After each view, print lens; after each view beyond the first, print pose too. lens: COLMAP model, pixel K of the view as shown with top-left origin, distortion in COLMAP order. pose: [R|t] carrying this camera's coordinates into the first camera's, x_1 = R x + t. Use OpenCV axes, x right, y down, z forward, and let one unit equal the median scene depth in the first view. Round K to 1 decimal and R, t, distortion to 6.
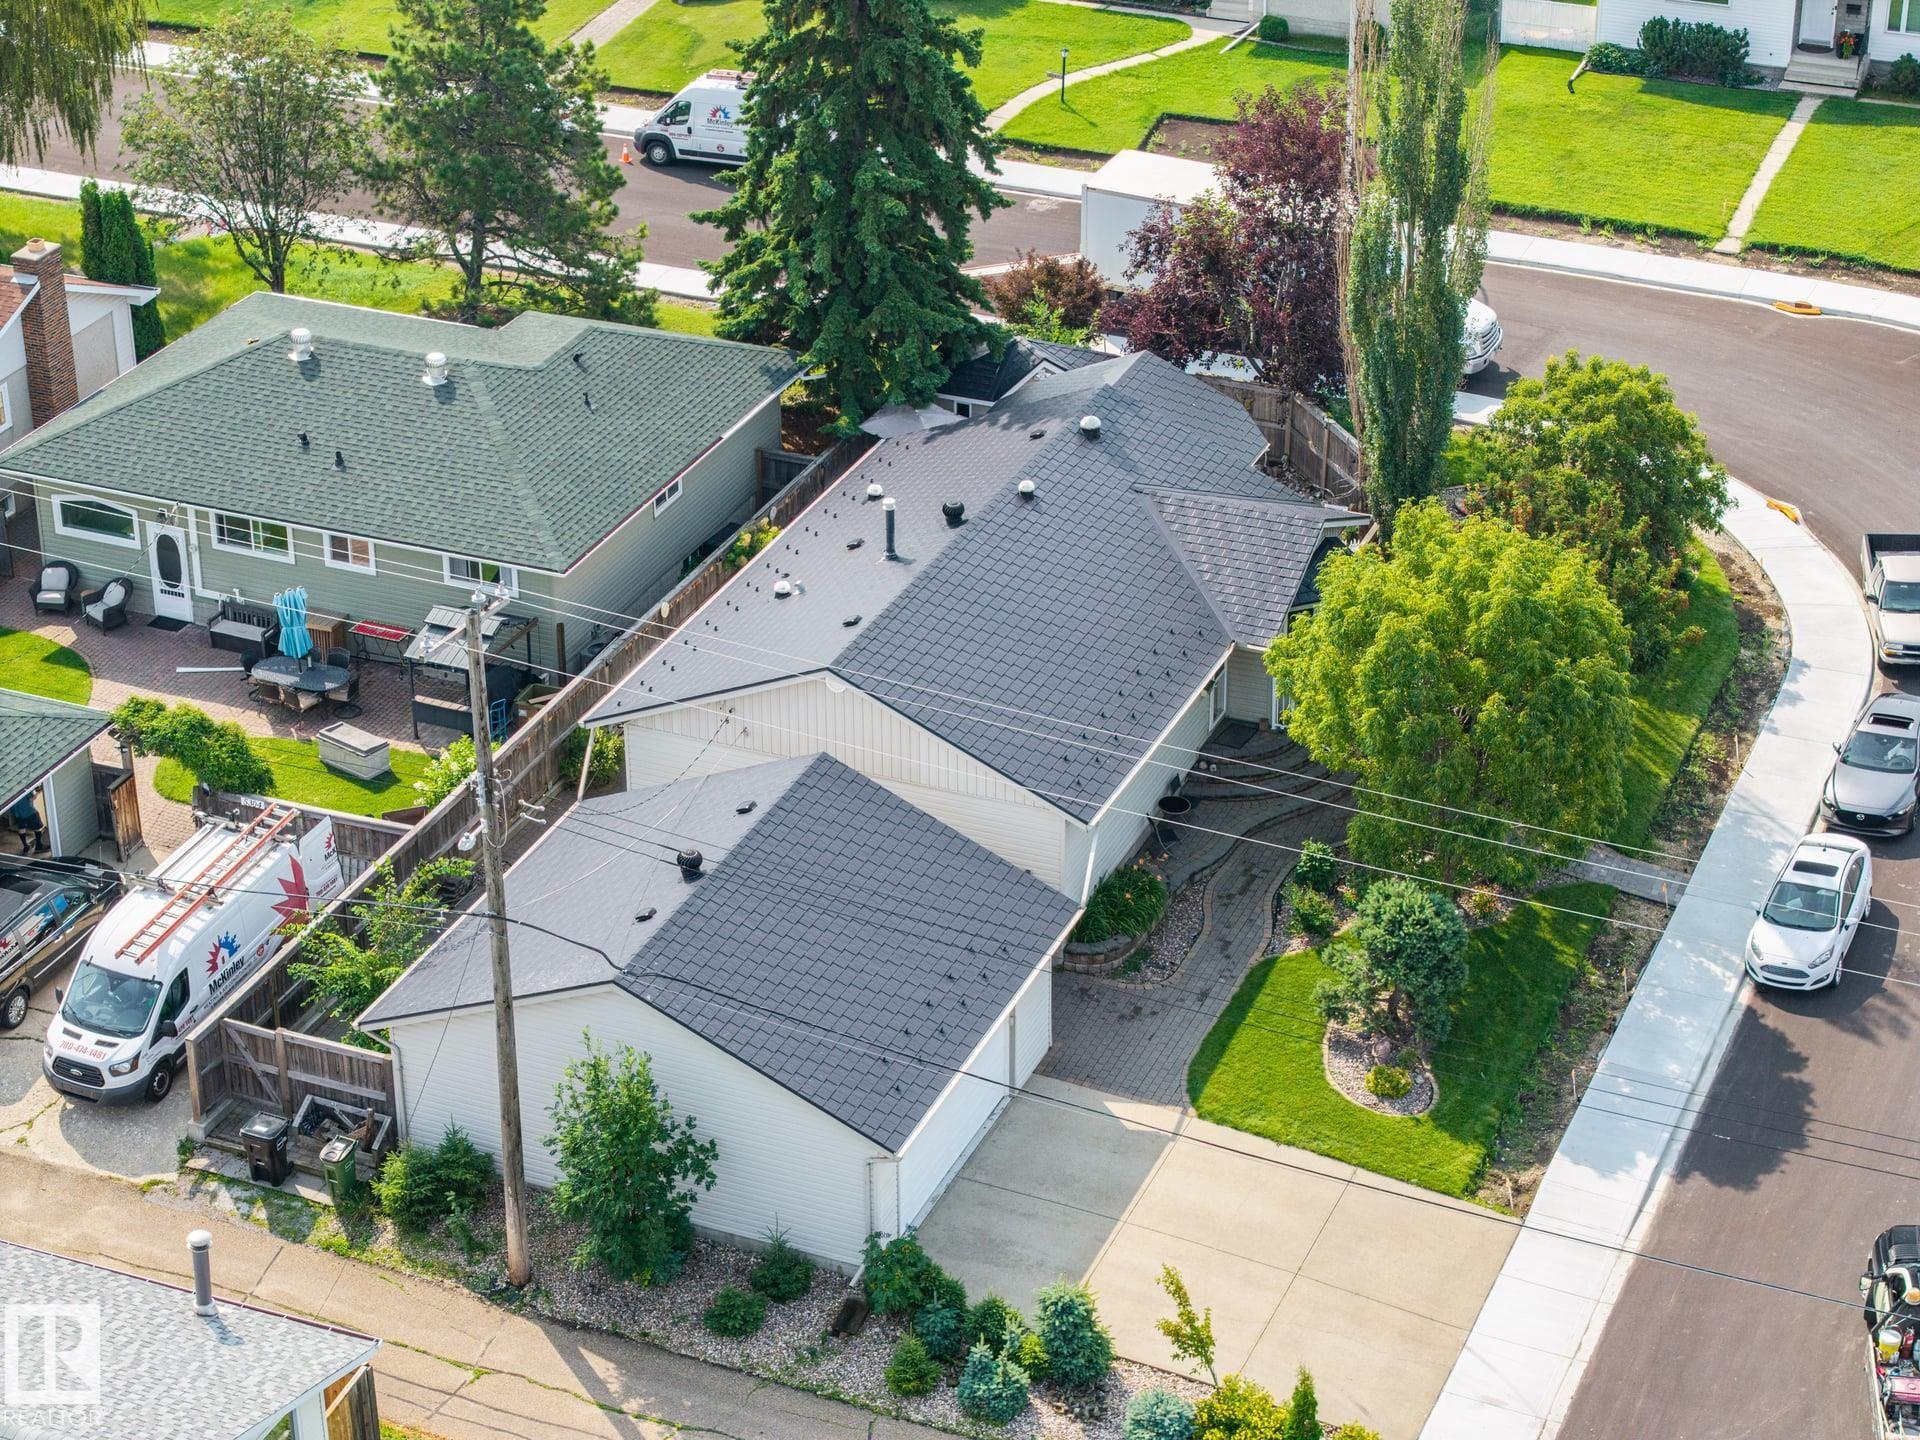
lens RADIAL K [[3840.0, 0, 960.0], [0, 3840.0, 720.0], [0, 0, 1]] dist [-0.238406, 1.367999]
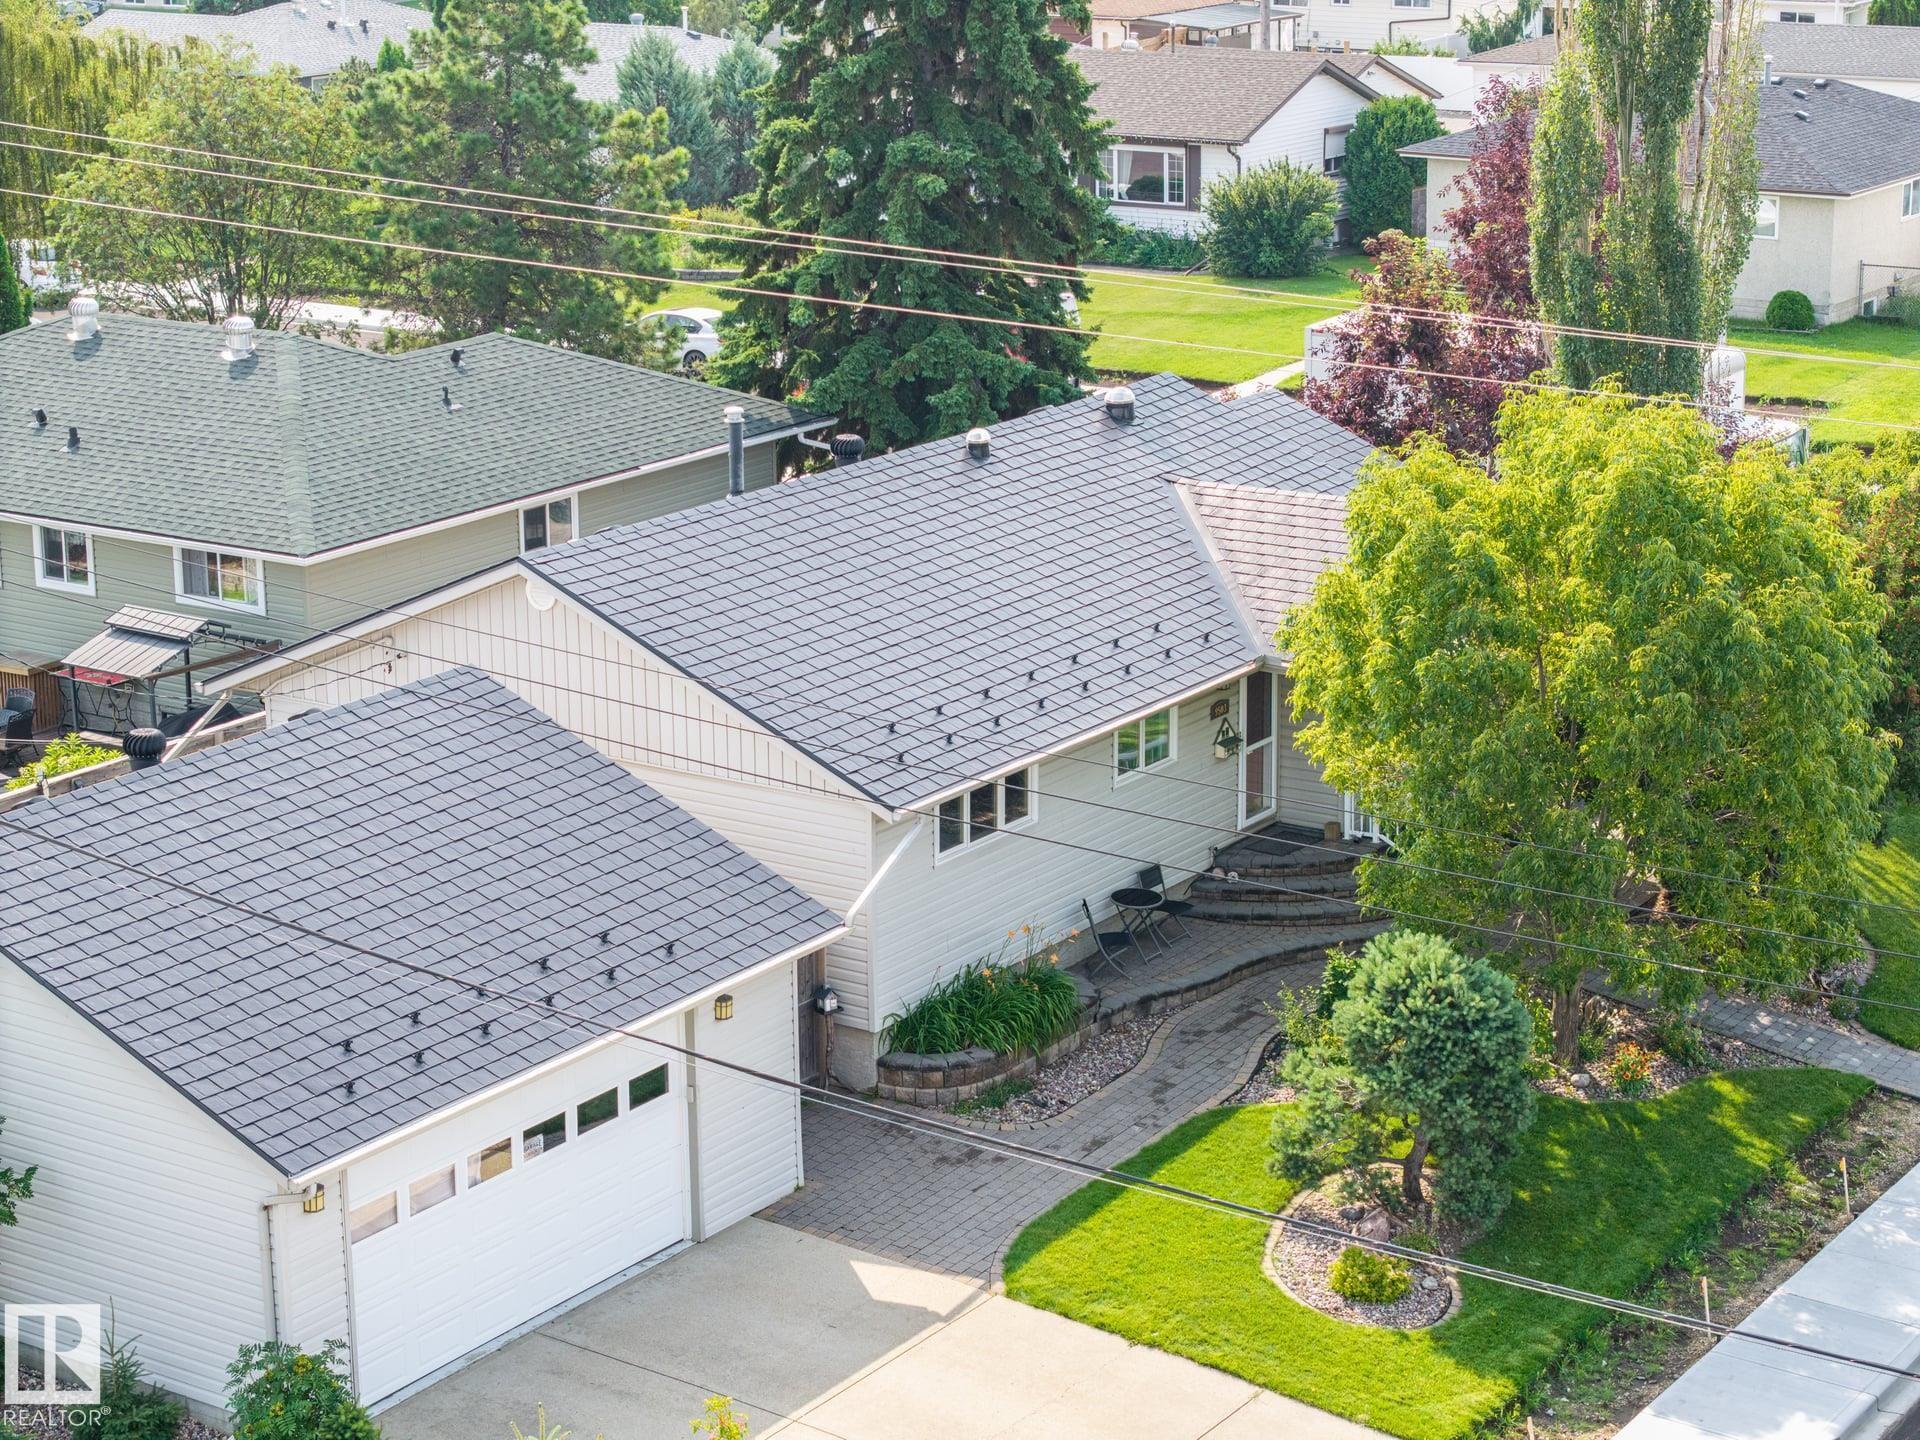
lens RADIAL K [[3840.0, 0, 960.0], [0, 3840.0, 720.0], [0, 0, 1]] dist [-0.238406, 1.367999]
pose [[0.981361, 0.045329, -0.186749, 0.147112], [-0.086439, 0.972047, -0.218295, 0.136133], [0.171634, 0.230369, 0.957848, 0.417653]]
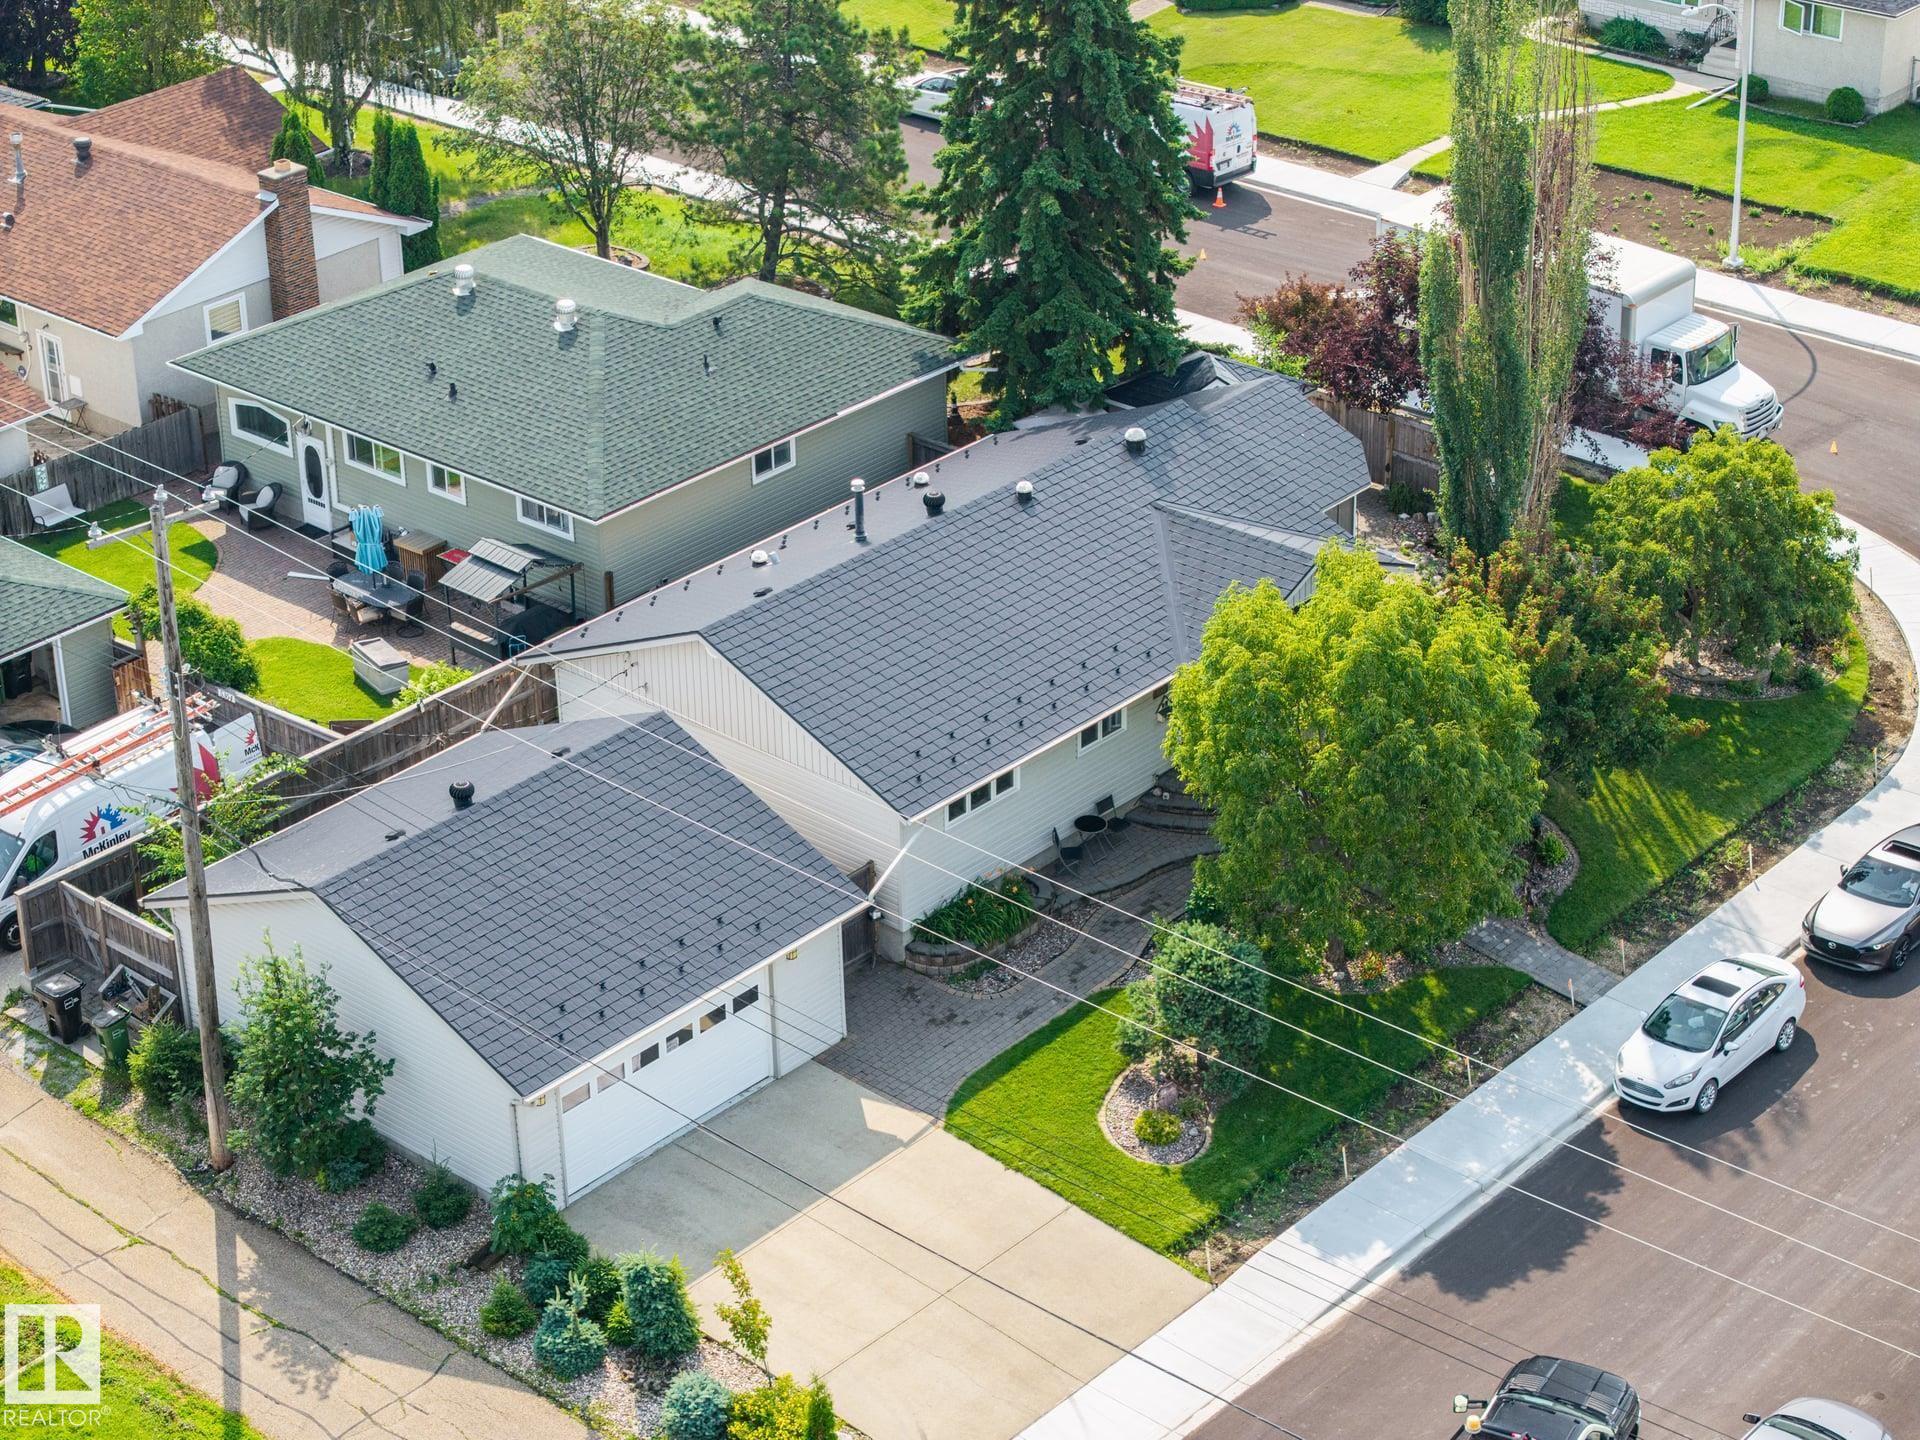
lens RADIAL K [[3840.0, 0, 960.0], [0, 3840.0, 720.0], [0, 0, 1]] dist [-0.238406, 1.367999]
pose [[0.947799, 0.133099, -0.289761, 0.316609], [-0.136647, 0.990587, 0.008049, -0.007806], [0.288105, 0.031966, 0.957065, 0.055877]]
